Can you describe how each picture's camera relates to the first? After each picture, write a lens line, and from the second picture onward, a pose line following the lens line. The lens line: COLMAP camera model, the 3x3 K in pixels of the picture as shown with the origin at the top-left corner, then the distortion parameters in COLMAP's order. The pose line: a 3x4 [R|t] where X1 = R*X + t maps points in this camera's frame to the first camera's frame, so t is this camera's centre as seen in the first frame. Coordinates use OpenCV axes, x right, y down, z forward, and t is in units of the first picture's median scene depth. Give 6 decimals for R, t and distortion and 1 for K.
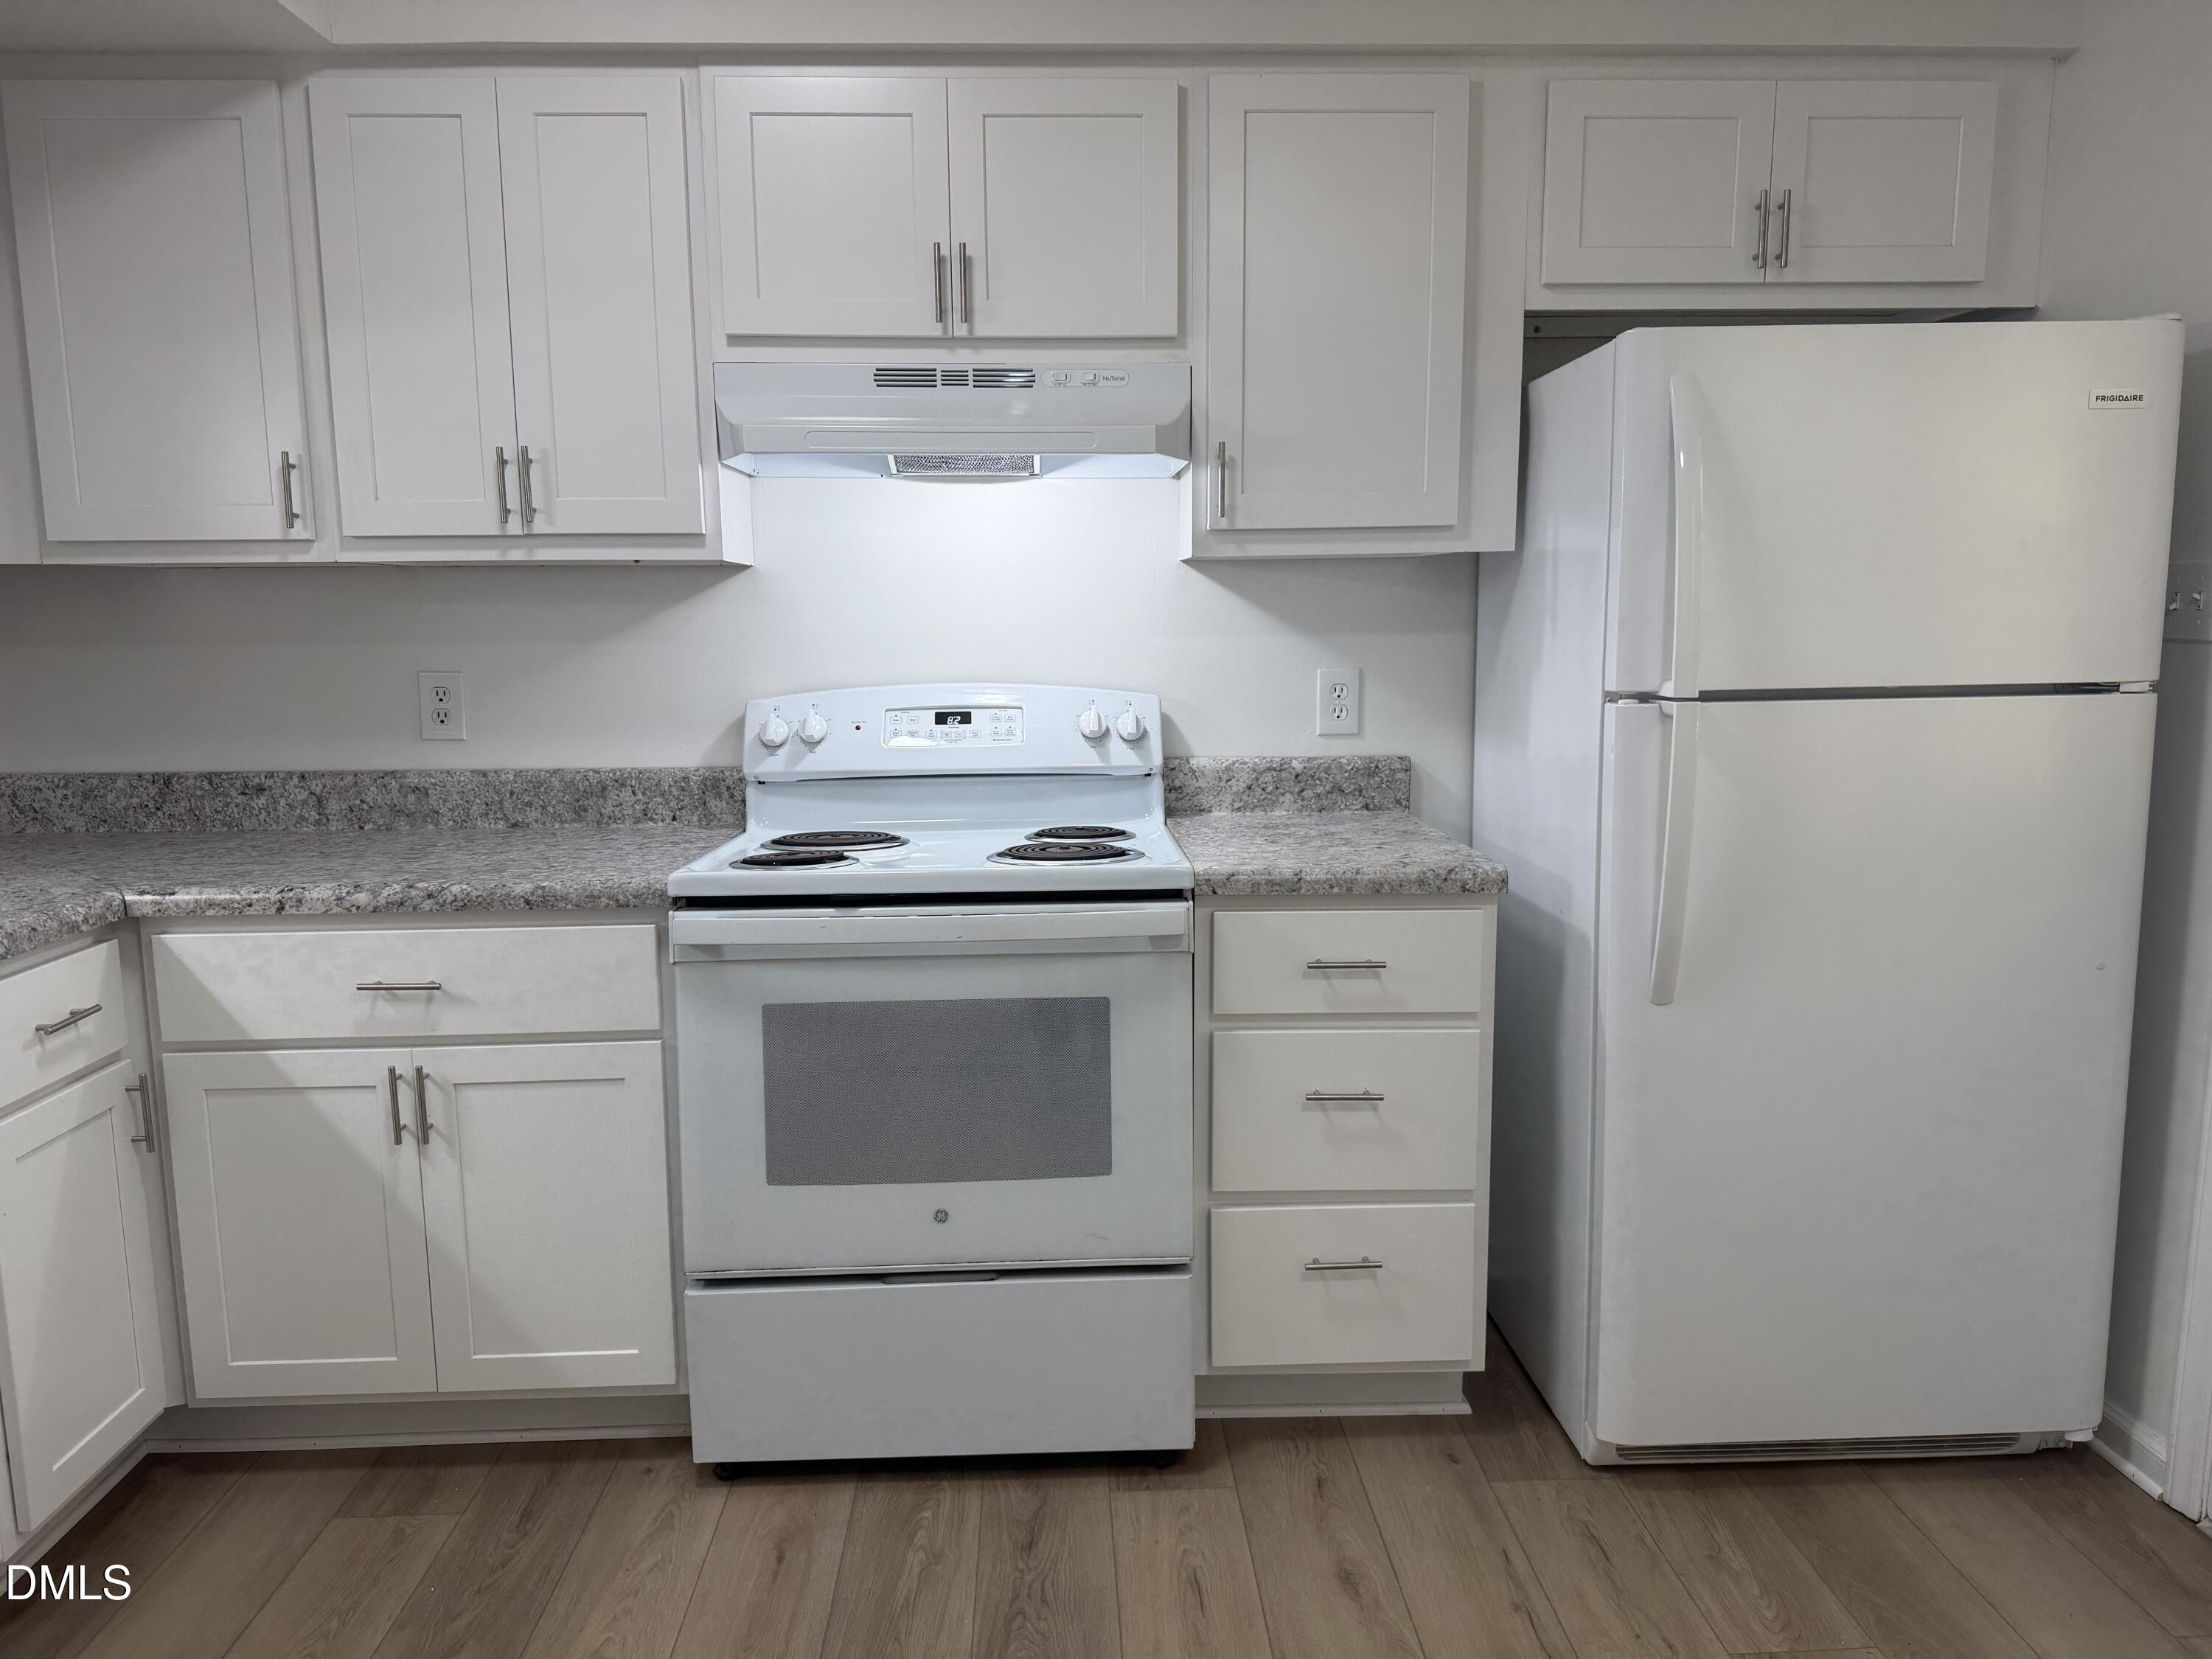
lens RADIAL K [[1562.2, 0, 1102.3], [0, 1562.2, 835.6], [0, 0, 1]] dist [0.104224, -0.146144]
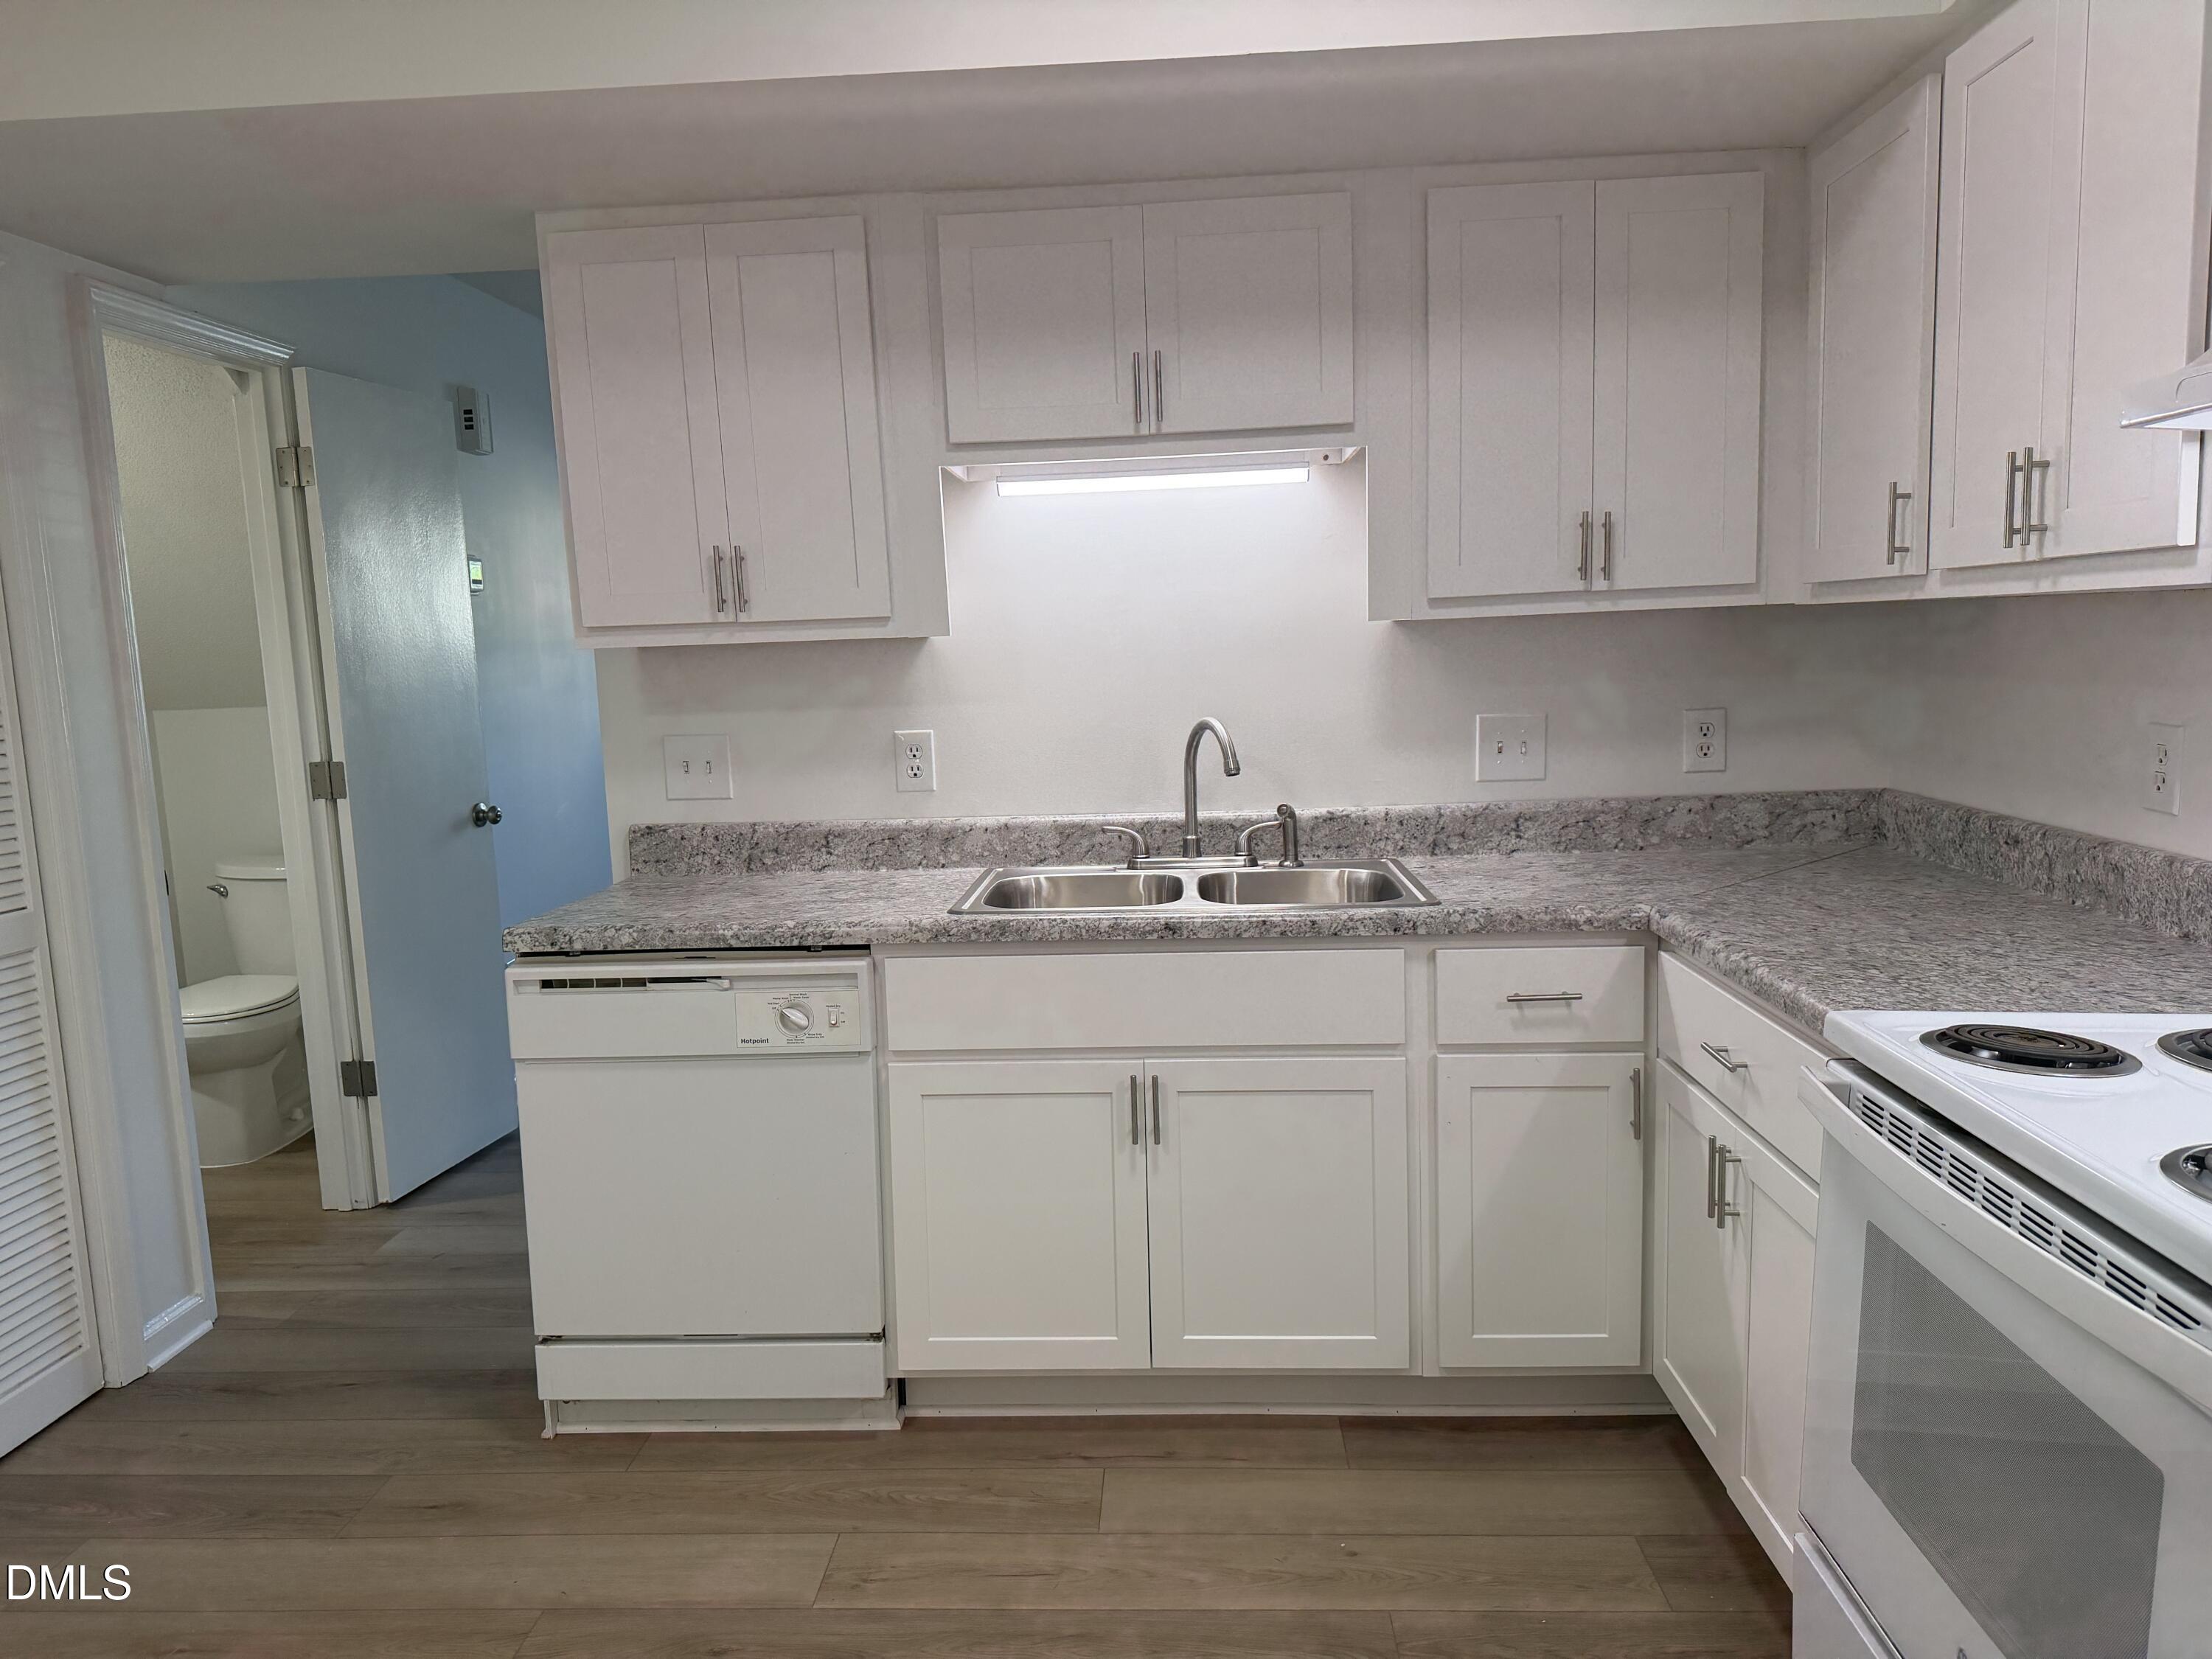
lens RADIAL K [[1562.2, 0, 1102.3], [0, 1562.2, 835.6], [0, 0, 1]] dist [0.104224, -0.146144]
pose [[-0.094437, 0.135492, -0.986268, 0.471894], [-0.108374, 0.983408, 0.145476, -0.123144], [0.989614, 0.120624, -0.078187, 0.635486]]
